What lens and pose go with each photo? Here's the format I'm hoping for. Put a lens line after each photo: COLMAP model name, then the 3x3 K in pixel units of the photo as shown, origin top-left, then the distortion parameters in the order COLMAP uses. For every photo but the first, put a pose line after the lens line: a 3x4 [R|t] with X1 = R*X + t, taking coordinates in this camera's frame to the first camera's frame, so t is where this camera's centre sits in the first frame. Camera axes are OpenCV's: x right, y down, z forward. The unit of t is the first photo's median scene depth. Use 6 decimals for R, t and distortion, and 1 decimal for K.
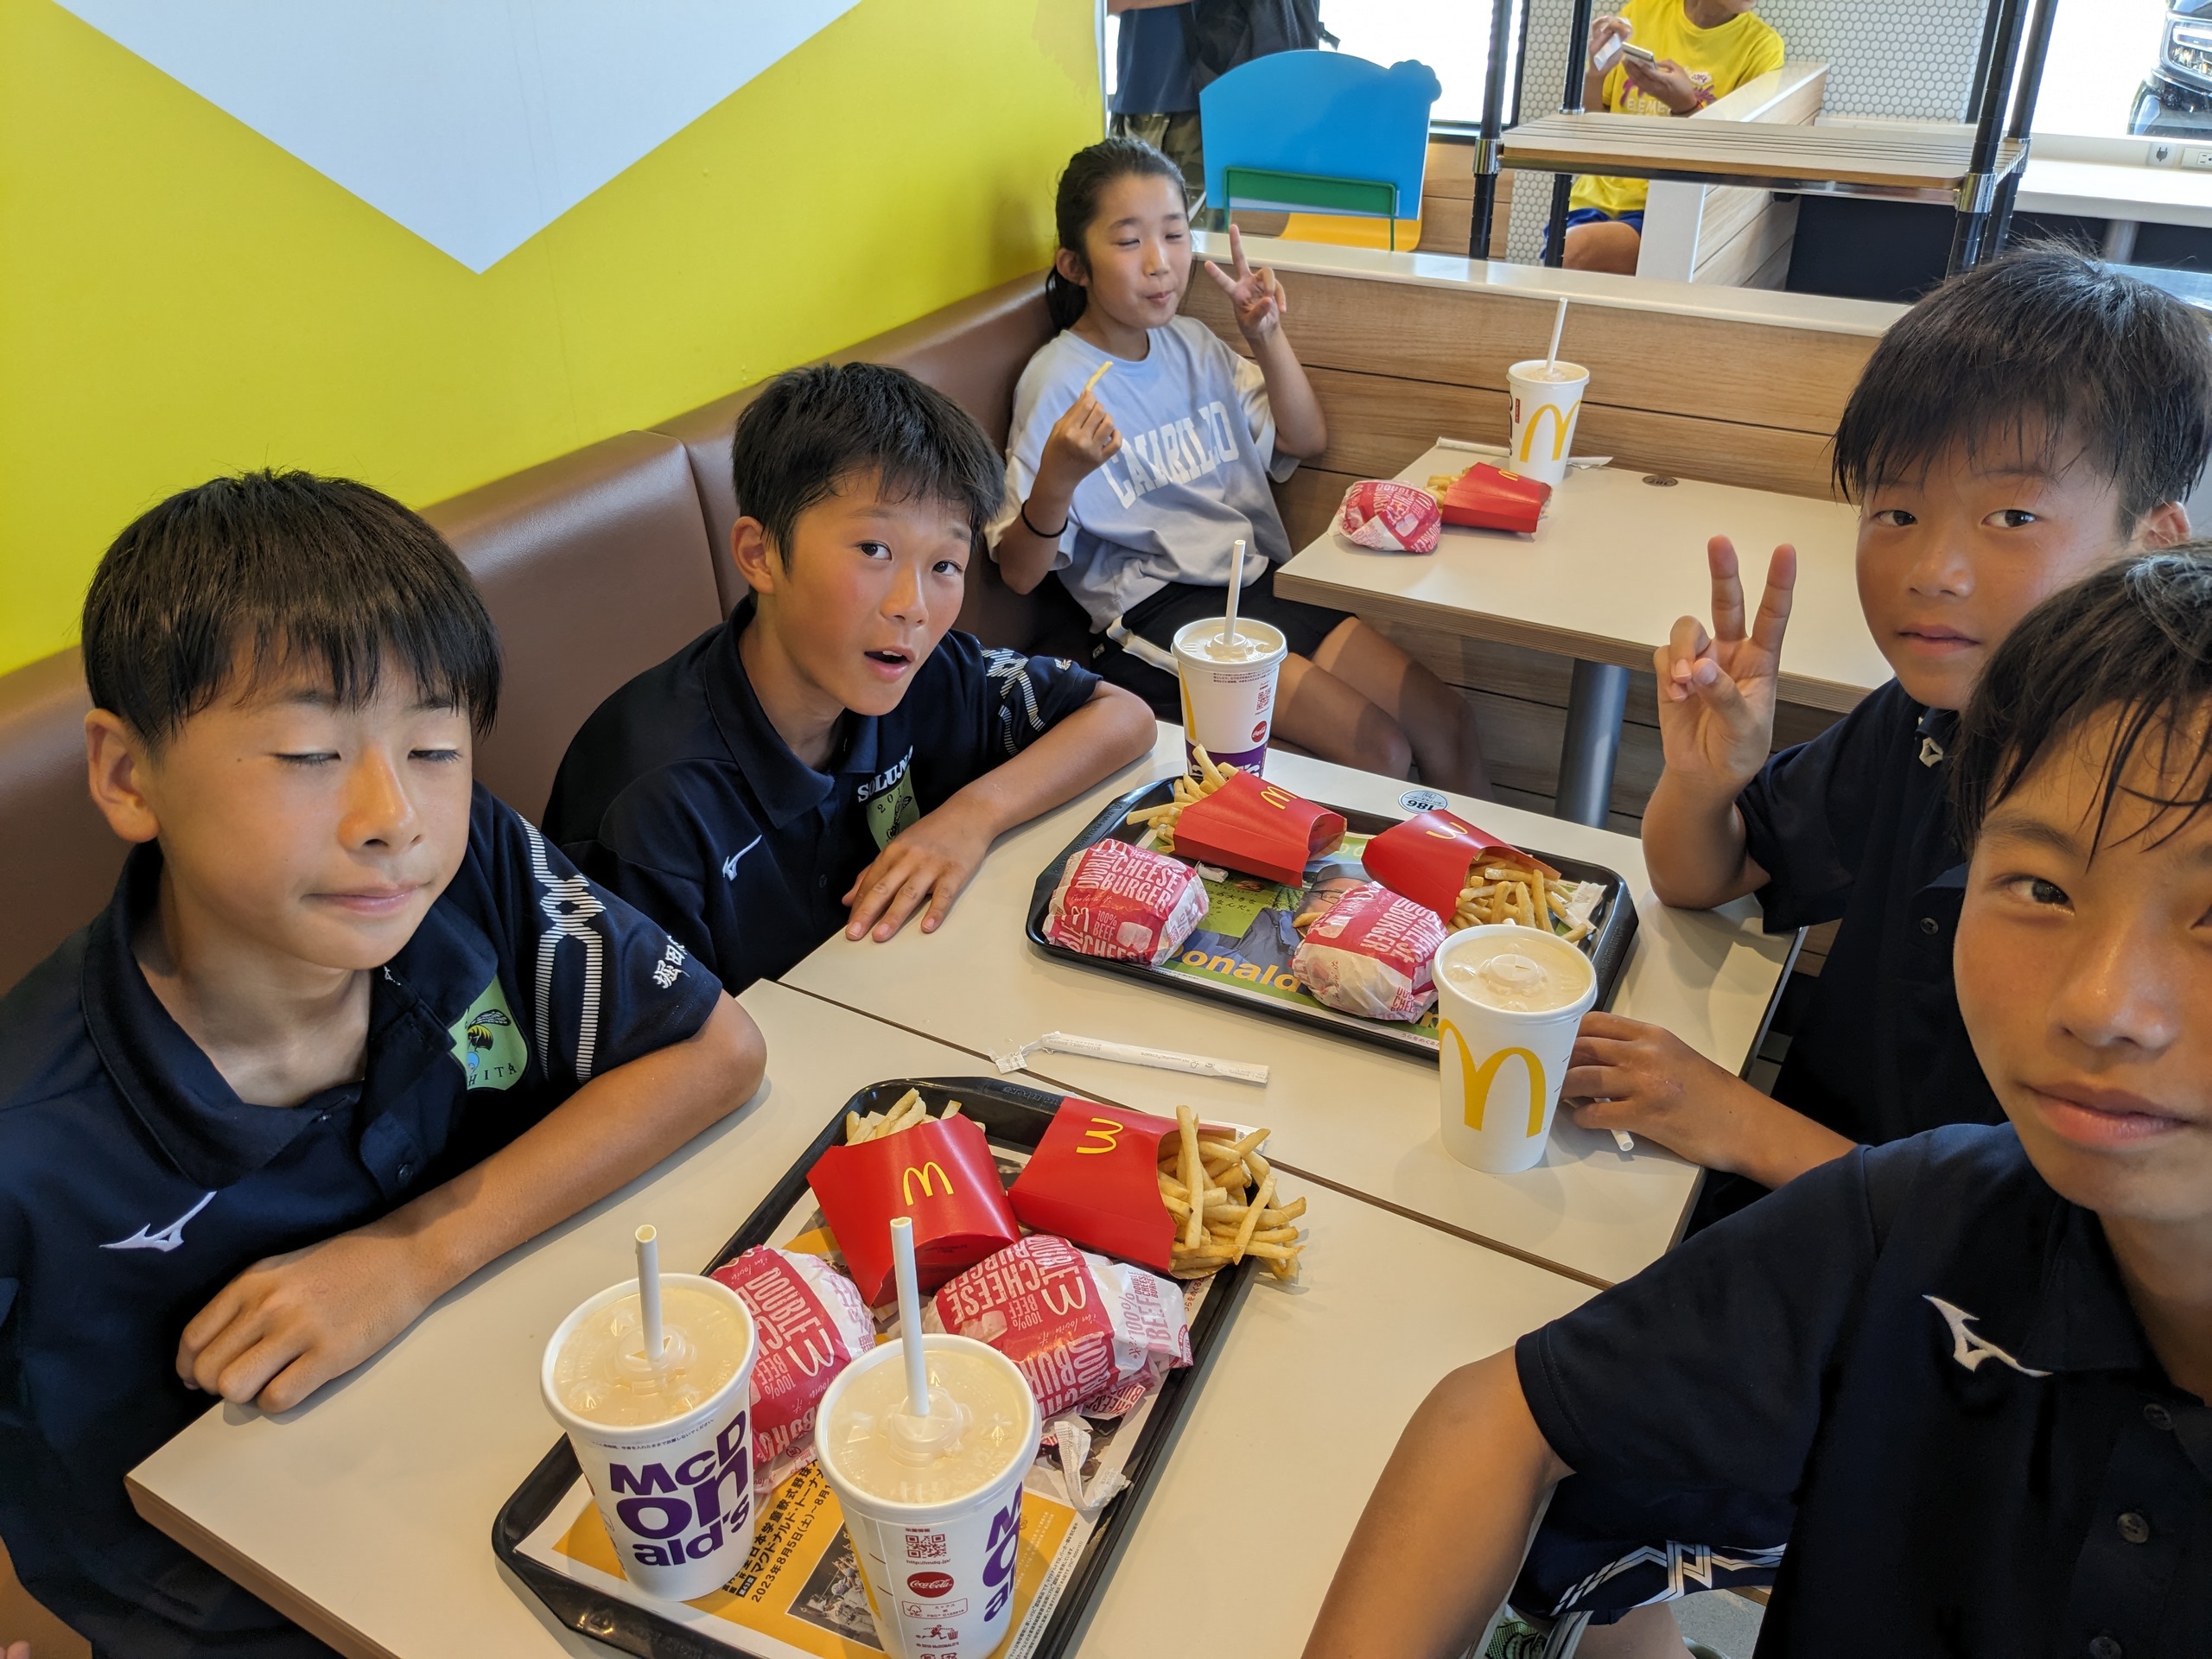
lens RADIAL K [[1762.8, 0, 1106.0], [0, 1762.8, 829.5], [0, 0, 1]] dist [0.035678, -0.082594]
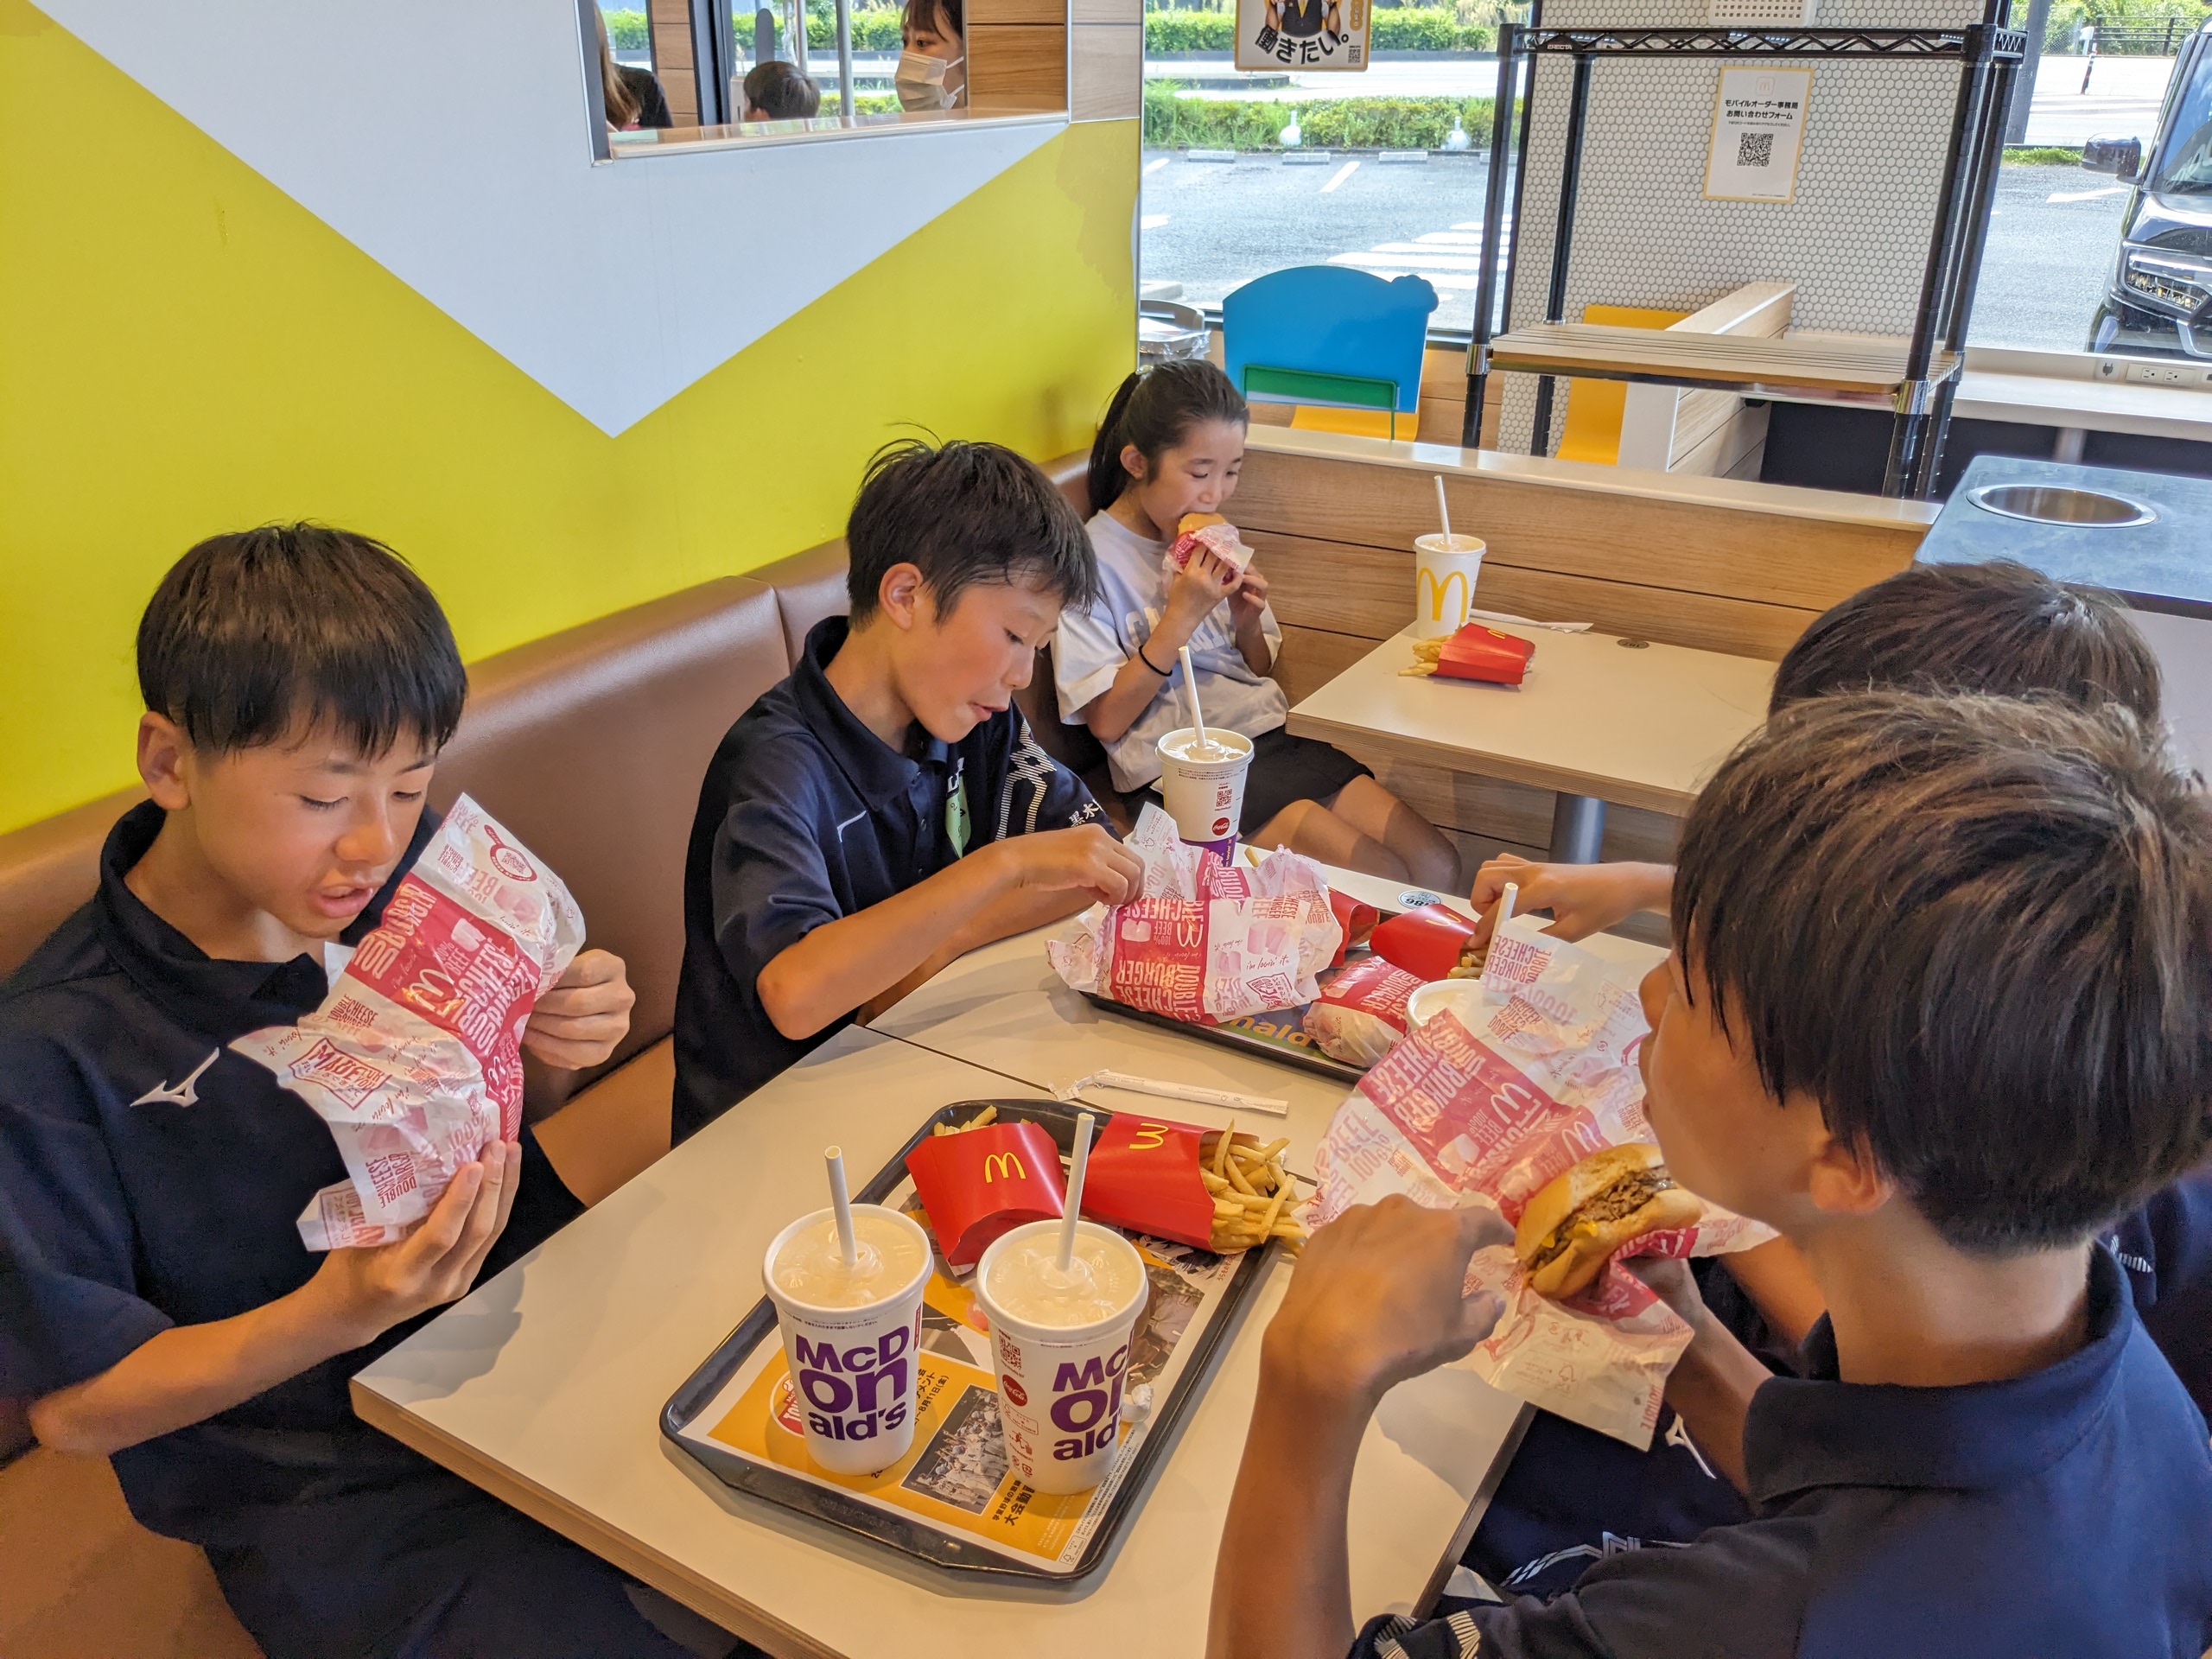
lens RADIAL K [[1759.4, 0, 1068.6], [0, 1759.4, 830.2], [0, 0, 1]] dist [0.036481, -0.087972]
pose [[0.999543, 0.024670, -0.017446, -0.034759], [-0.026311, 0.994521, -0.101171, 0.072211], [0.014855, 0.101584, 0.994716, -0.172823]]
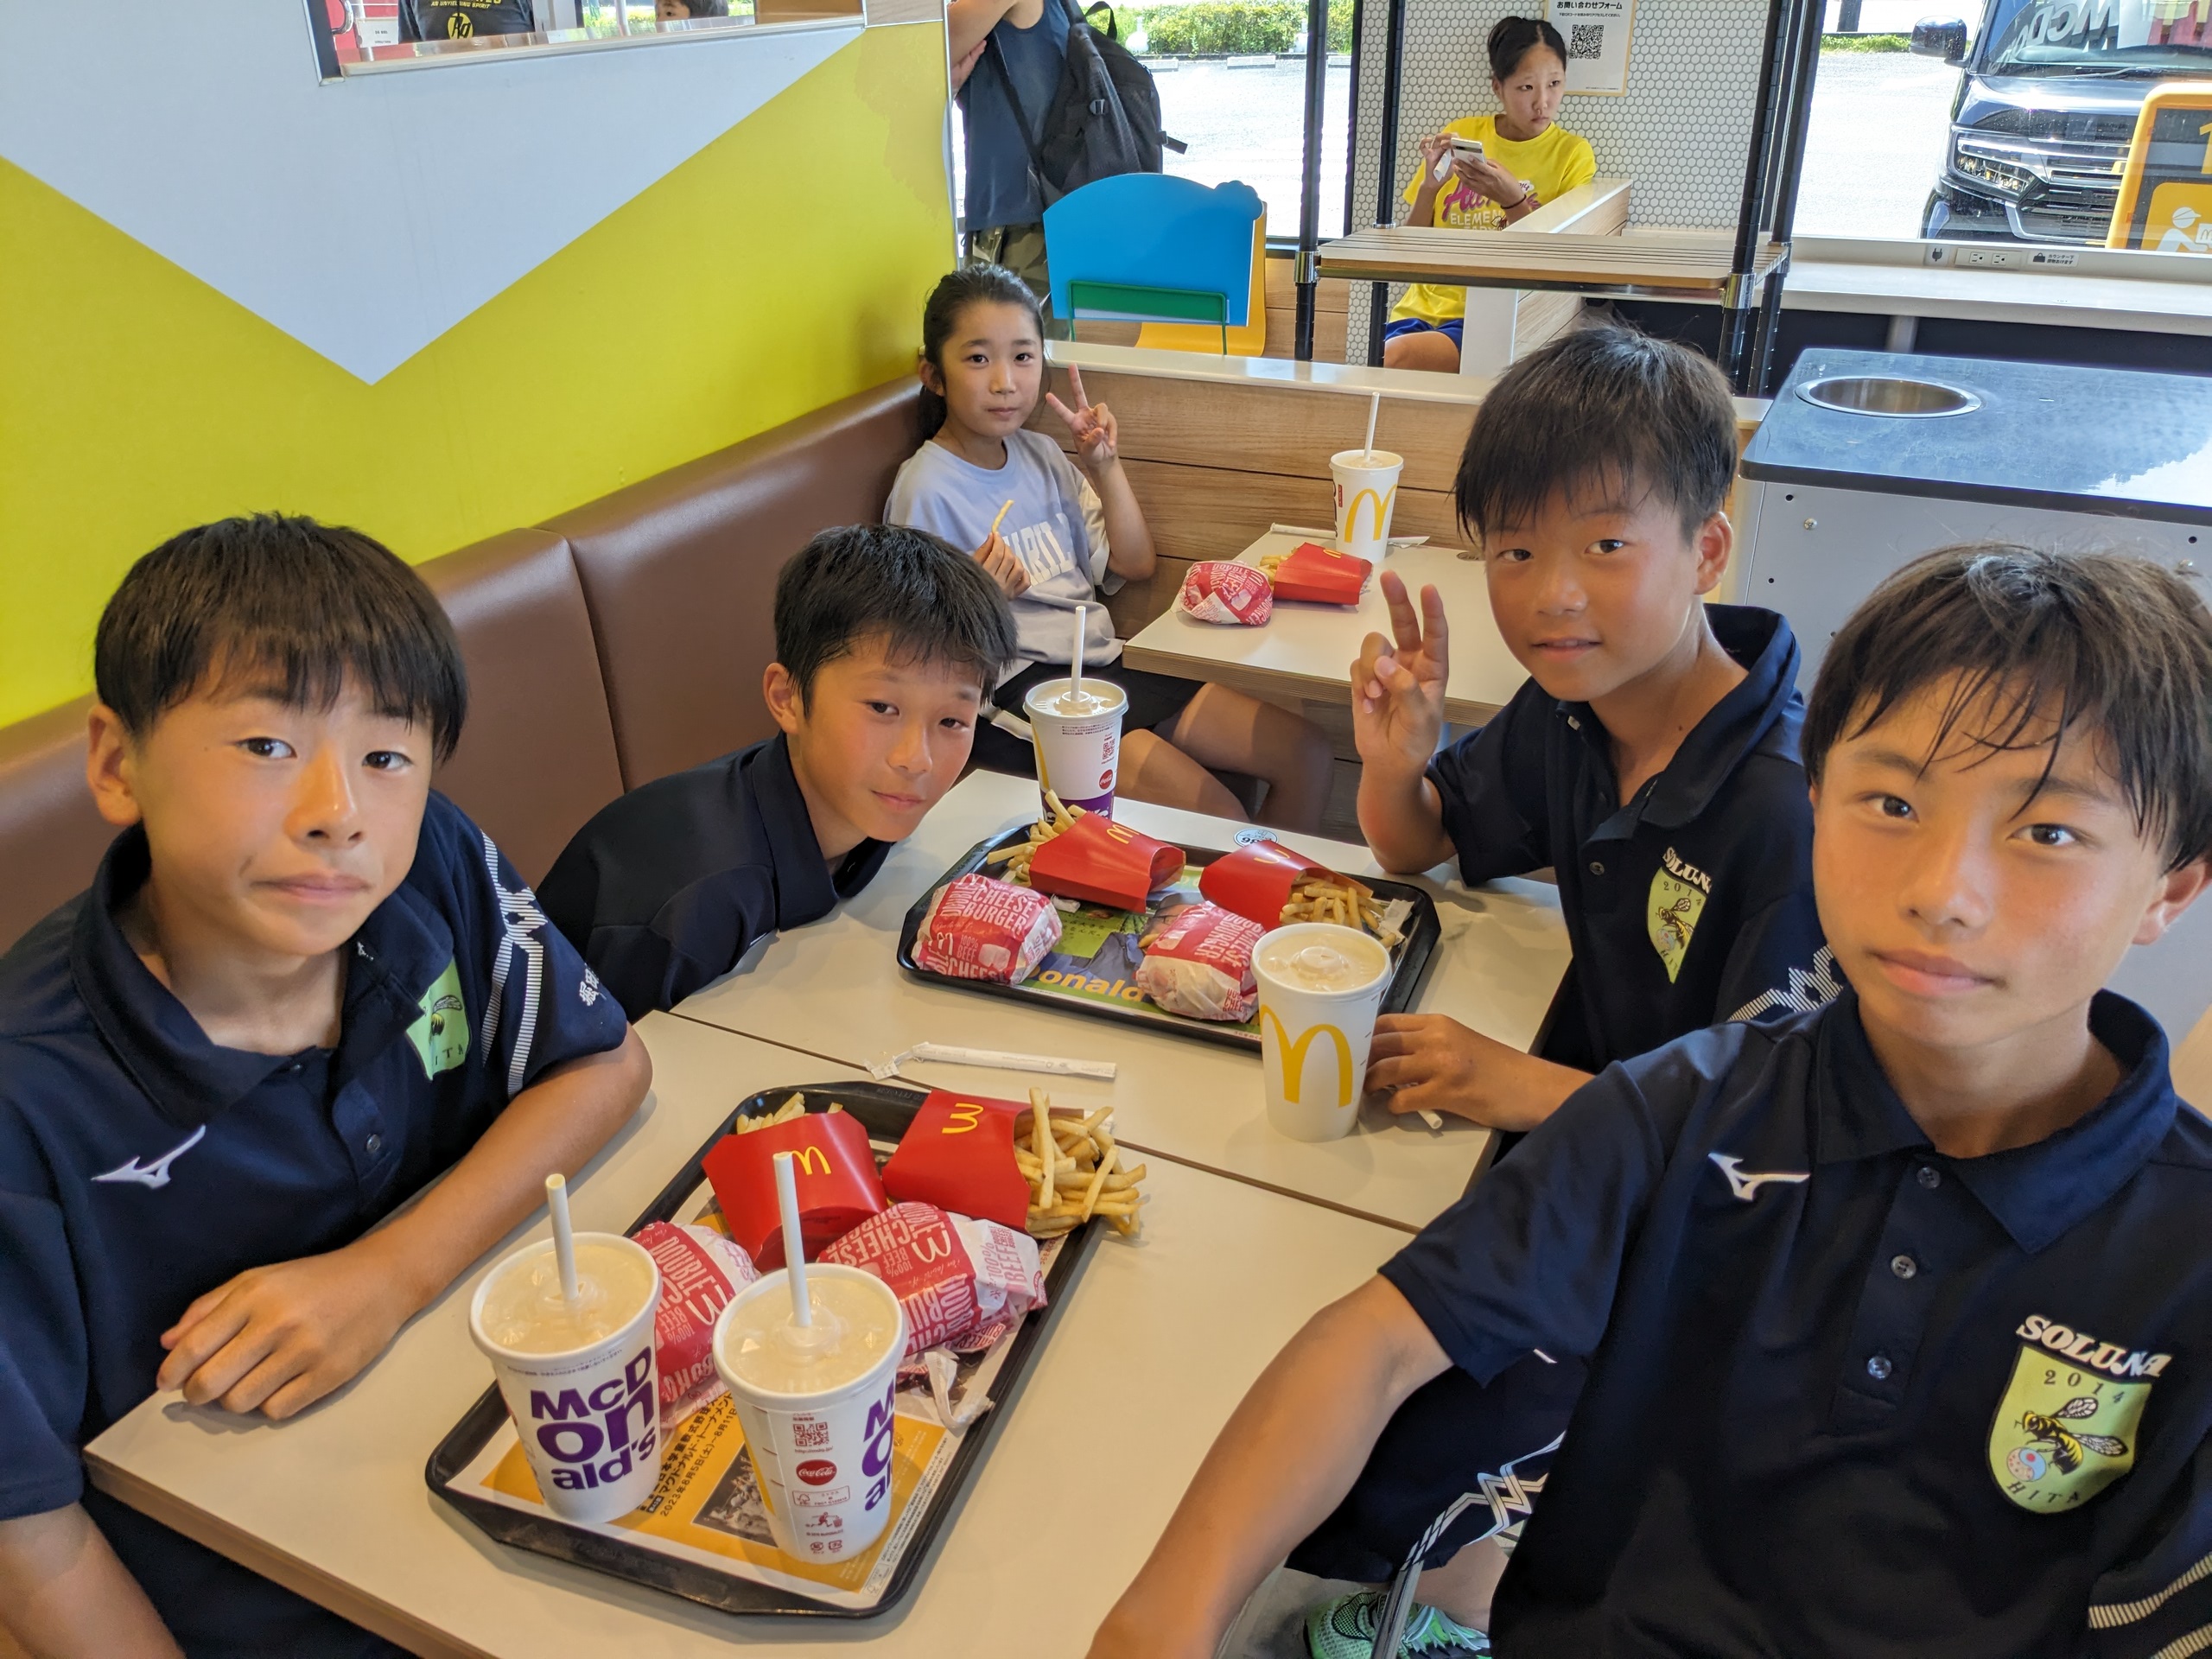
lens RADIAL K [[1746.1, 0, 1096.7], [0, 1746.1, 847.7], [0, 0, 1]] dist [0.050542, -0.102611]
pose [[0.997695, -0.032610, 0.059510, 0.017307], [0.035475, 0.998230, -0.047730, 0.046811], [-0.057848, 0.049731, 0.997086, -0.106535]]
